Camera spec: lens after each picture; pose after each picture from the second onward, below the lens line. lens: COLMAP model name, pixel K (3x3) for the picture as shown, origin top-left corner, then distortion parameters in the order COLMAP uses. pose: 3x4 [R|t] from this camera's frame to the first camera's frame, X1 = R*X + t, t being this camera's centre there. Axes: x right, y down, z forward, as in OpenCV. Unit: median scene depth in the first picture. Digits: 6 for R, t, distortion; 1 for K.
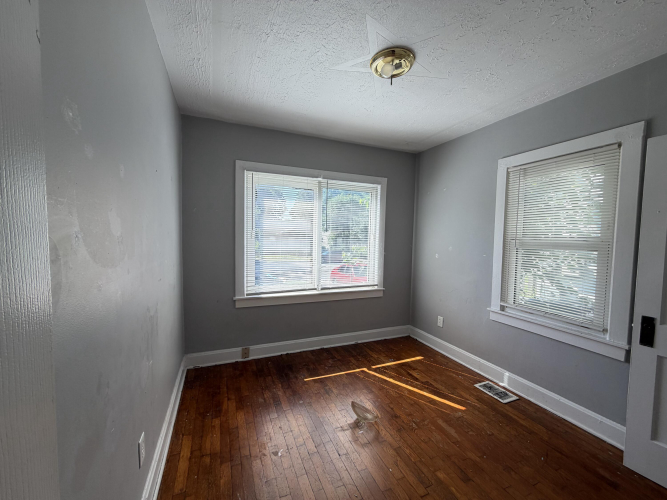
lens RADIAL K [[266.0, 0, 331.5], [0, 266.0, 250.6], [0, 0, 1]] dist [0.001062, 0.000348]
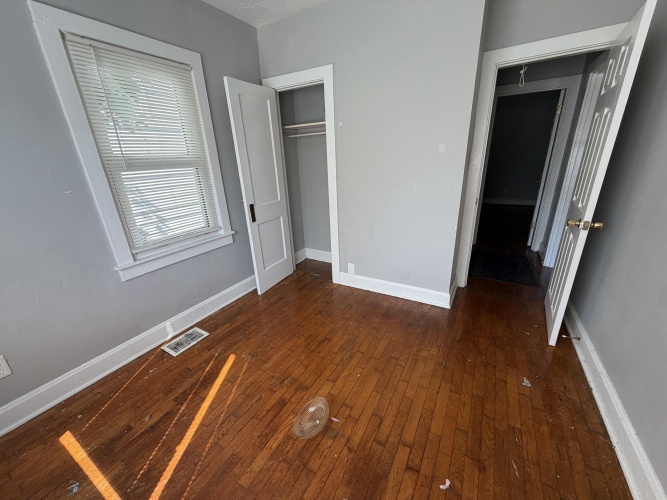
lens RADIAL K [[266.0, 0, 331.5], [0, 266.0, 250.6], [0, 0, 1]] dist [0.001062, 0.000348]
pose [[-0.604996, -0.262957, 0.751554, -0.268122], [0.070945, 0.922336, 0.379821, -0.049234], [-0.793062, 0.283109, -0.539354, 1.037779]]
